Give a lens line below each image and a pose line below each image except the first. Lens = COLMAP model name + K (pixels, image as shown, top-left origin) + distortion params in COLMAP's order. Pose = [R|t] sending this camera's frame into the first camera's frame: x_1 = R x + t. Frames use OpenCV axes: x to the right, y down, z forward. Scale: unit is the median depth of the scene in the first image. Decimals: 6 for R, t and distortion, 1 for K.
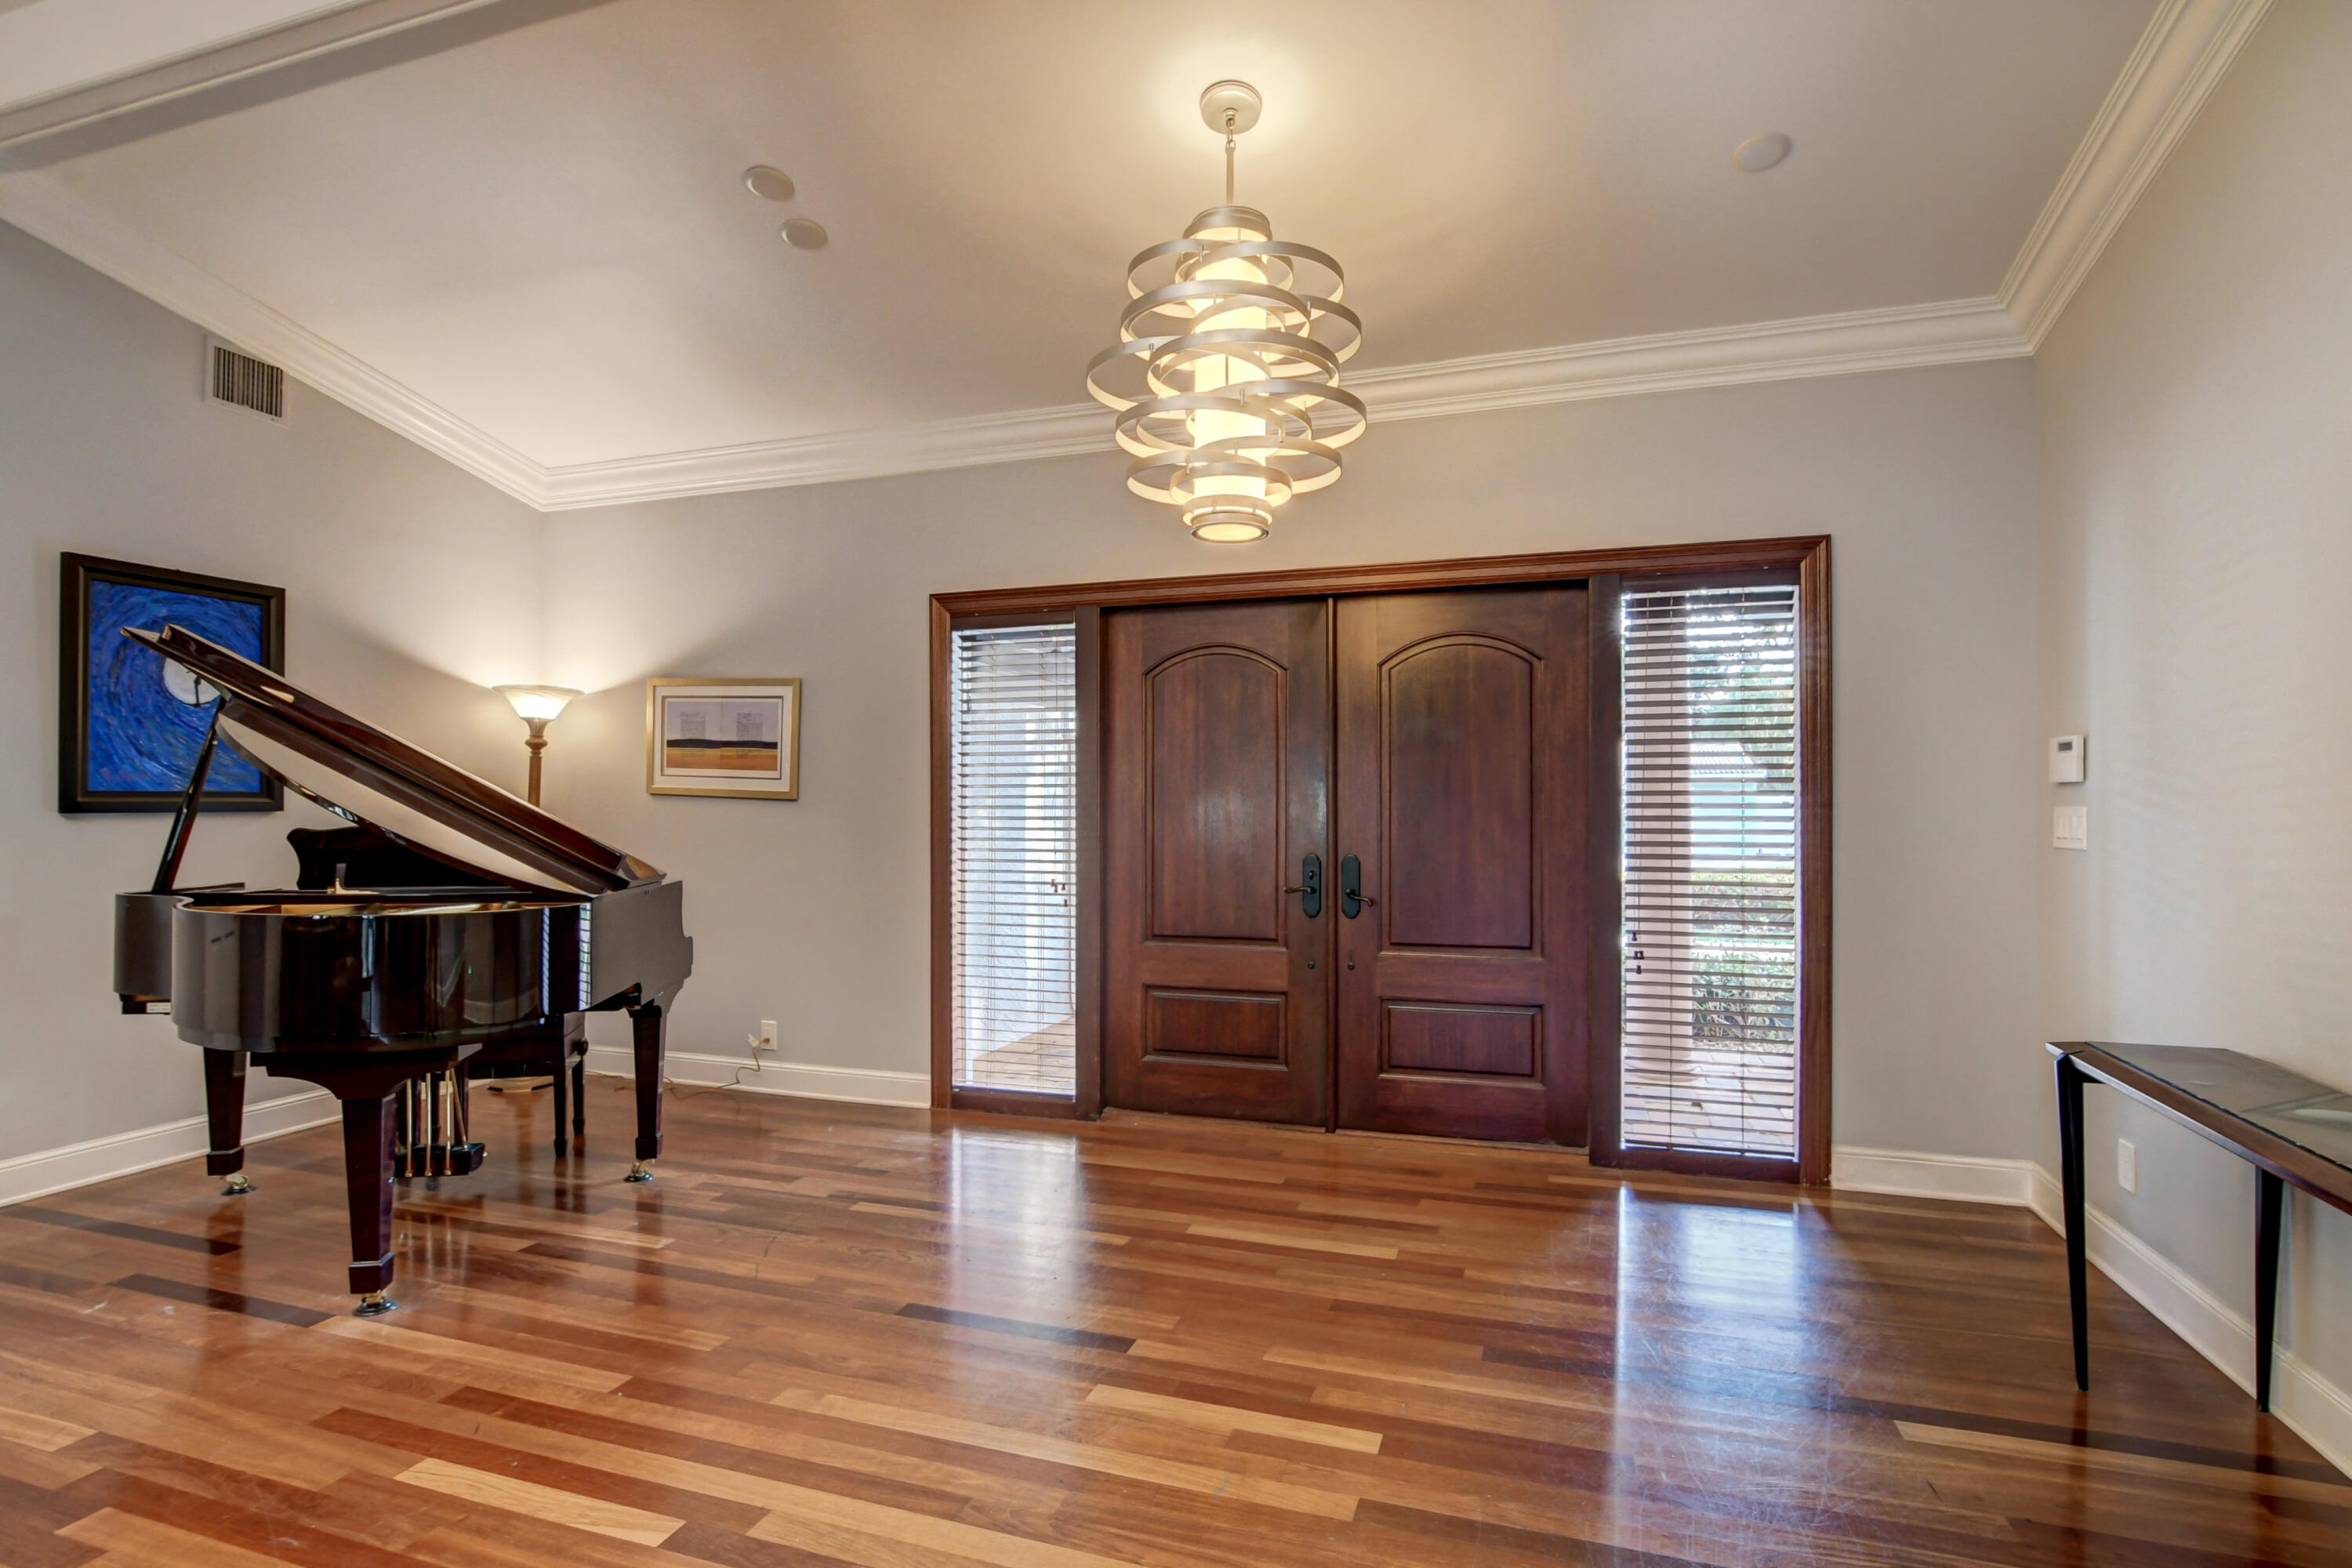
lens RADIAL K [[1147.6, 0, 1176.0], [0, 1147.6, 784.0], [0, 0, 1]] dist [-0.001243, -0.000057]
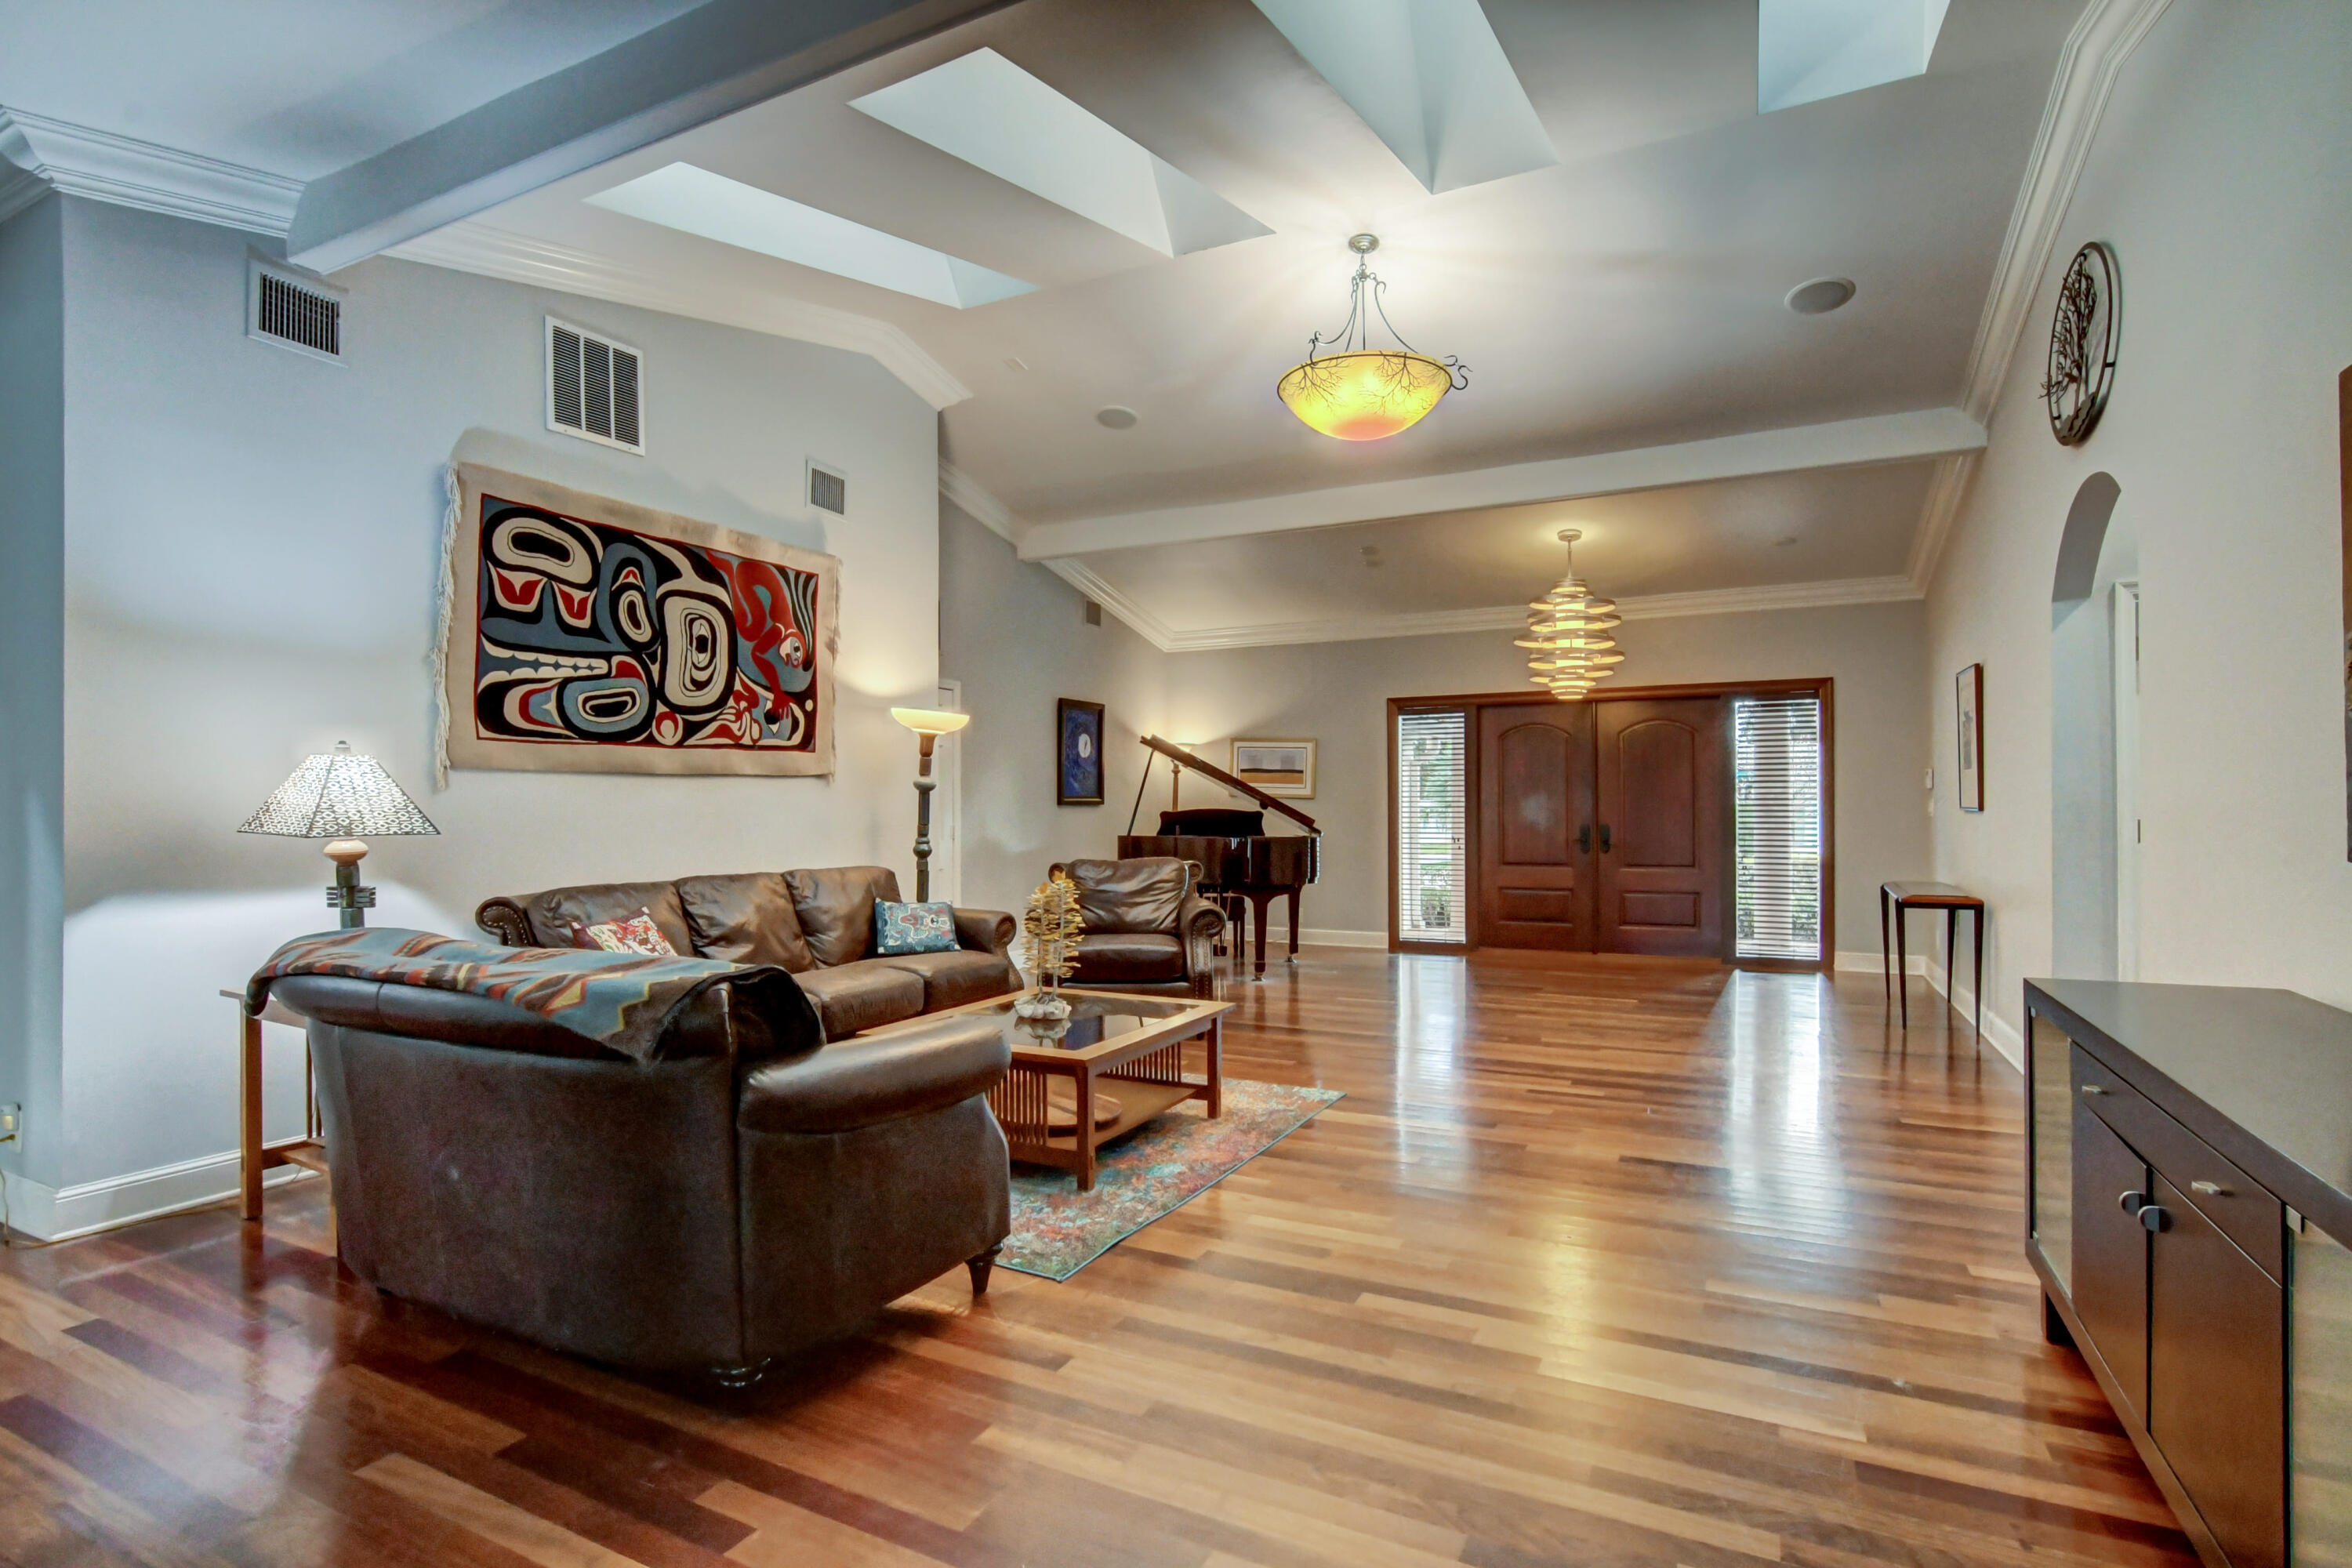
lens RADIAL K [[1147.6, 0, 1176.0], [0, 1147.6, 784.0], [0, 0, 1]] dist [-0.001243, -0.000057]
pose [[0.988737, -0.003053, -0.149632, -0.299688], [0.002433, 0.999988, -0.004326, -0.003677], [0.149644, 0.003914, 0.988732, -1.164828]]
